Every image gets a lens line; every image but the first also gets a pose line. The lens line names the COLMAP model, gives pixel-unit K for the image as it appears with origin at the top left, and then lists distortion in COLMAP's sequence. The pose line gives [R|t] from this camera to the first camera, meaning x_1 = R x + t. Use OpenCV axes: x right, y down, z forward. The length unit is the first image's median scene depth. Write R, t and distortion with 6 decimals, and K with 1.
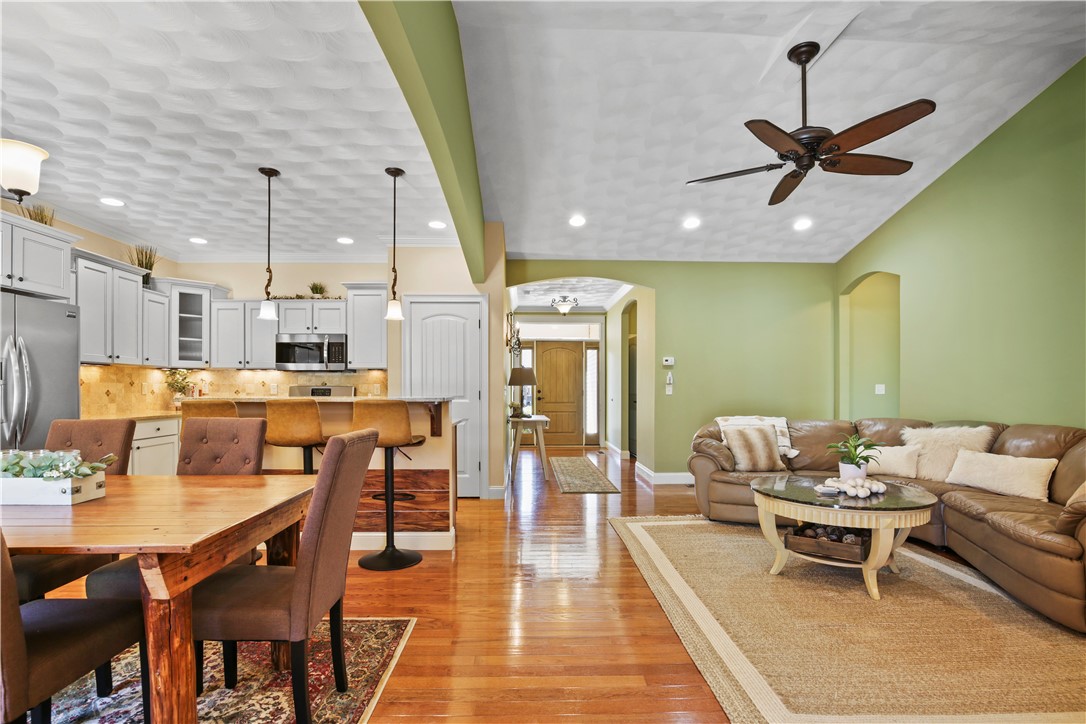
lens RADIAL K [[505.4, 0, 531.5], [0, 505.4, 392.3], [0, 0, 1]] dist [-0.031153, 0.002388]
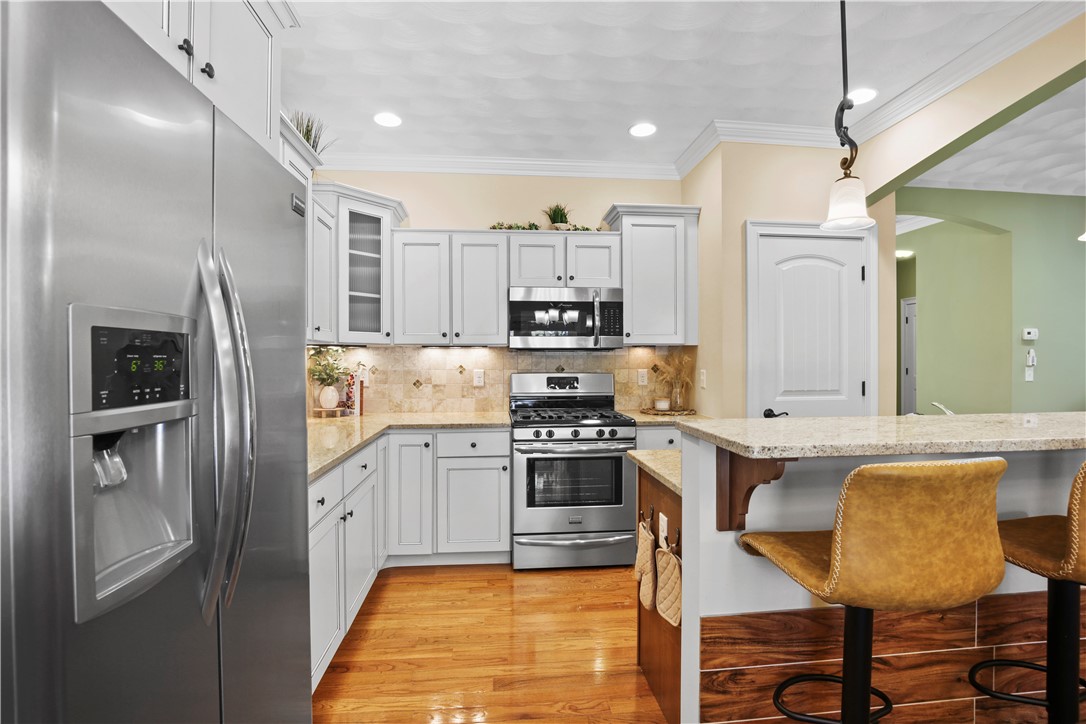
lens RADIAL K [[505.4, 0, 542.6], [0, 505.4, 359.7], [0, 0, 1]] dist [-0.031153, 0.002388]
pose [[0.997053, -0.004052, 0.076613, -0.553444], [0.004657, 0.999959, -0.007722, -0.027172], [-0.076579, 0.008056, 0.997031, 0.430846]]
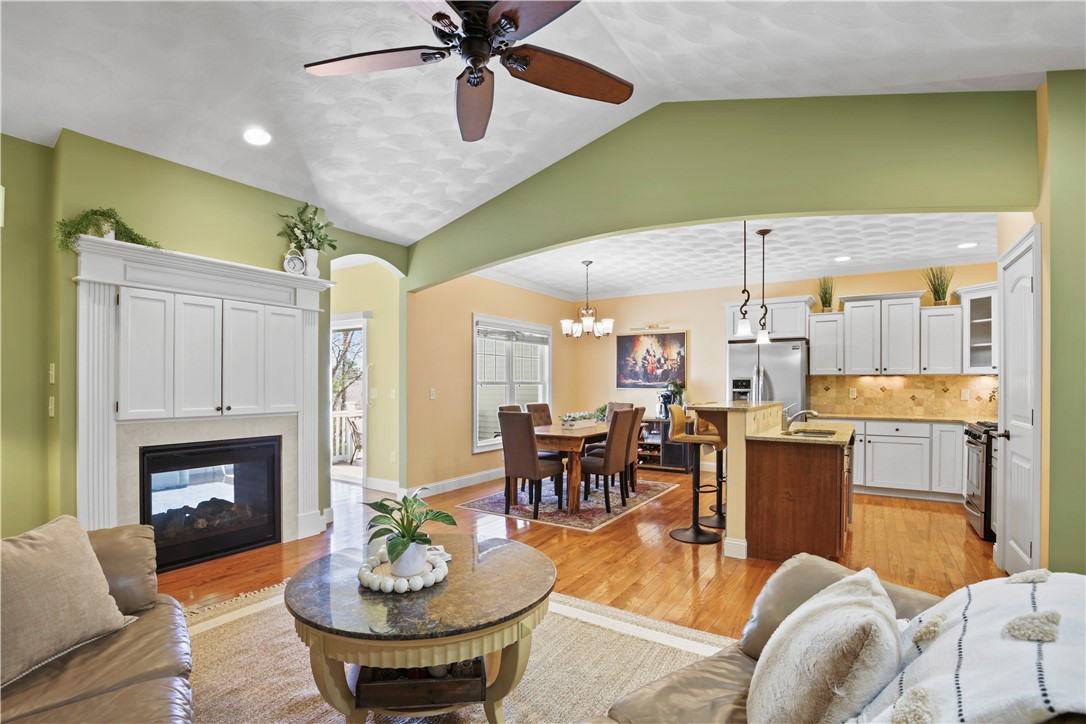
lens RADIAL K [[505.4, 0, 543.0], [0, 505.4, 385.7], [0, 0, 1]] dist [-0.031153, 0.002388]
pose [[-0.554297, 0.002683, -0.832315, 0.624130], [-0.008330, 0.999927, 0.008771, -0.029606], [0.832277, 0.011795, -0.554234, 0.868710]]
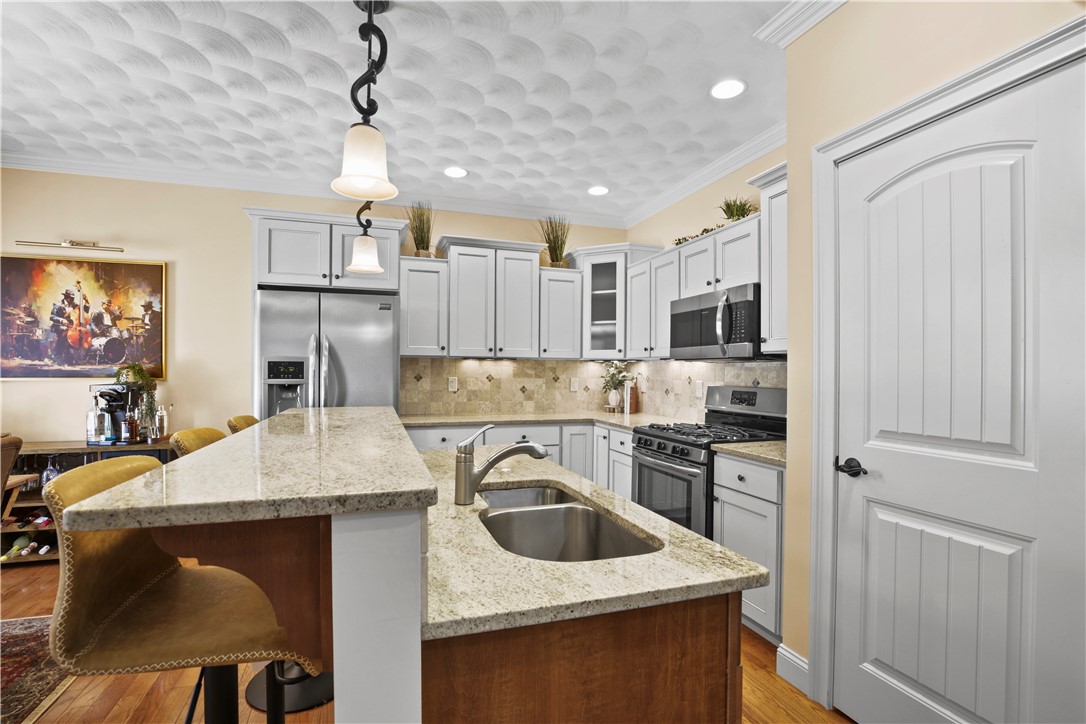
lens RADIAL K [[505.4, 0, 537.3], [0, 505.4, 373.7], [0, 0, 1]] dist [-0.031153, 0.002388]
pose [[0.299911, 0.005509, -0.953951, 0.034059], [-0.014145, 0.999899, 0.001328, -0.027203], [0.953862, 0.013096, 0.299958, 0.704587]]
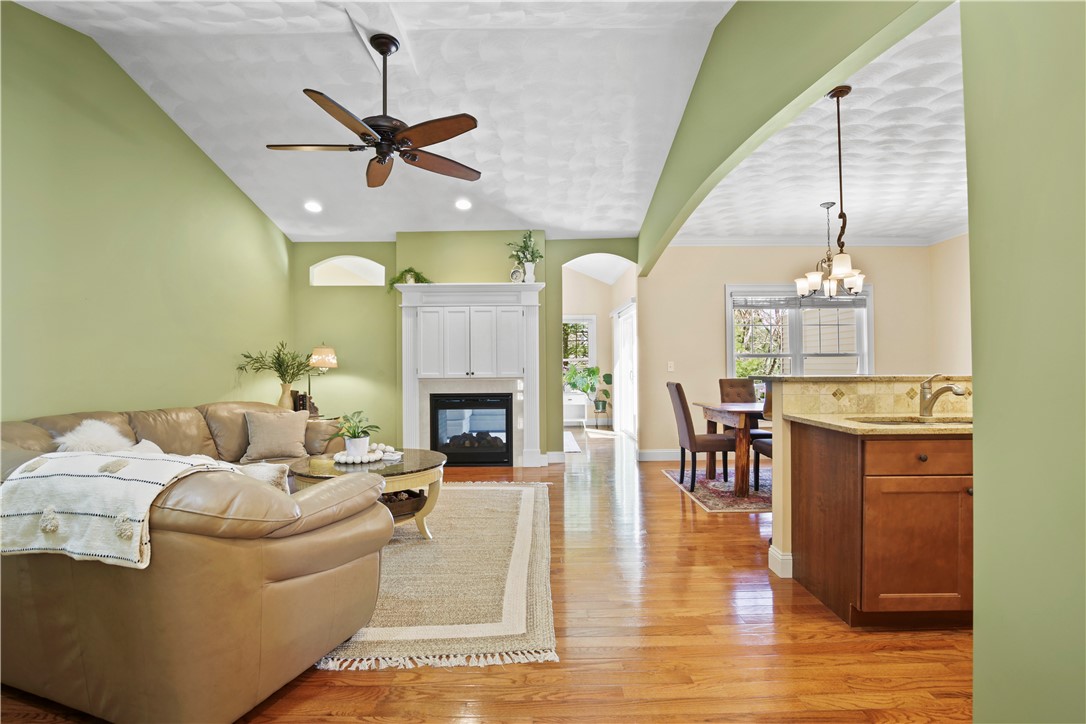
lens RADIAL K [[505.4, 0, 544.2], [0, 505.4, 365.4], [0, 0, 1]] dist [-0.031153, 0.002388]
pose [[-0.999938, 0.008525, 0.007123, 0.130659], [0.008563, 0.999950, 0.005250, -0.011806], [-0.007078, 0.005311, -0.999961, 1.242785]]
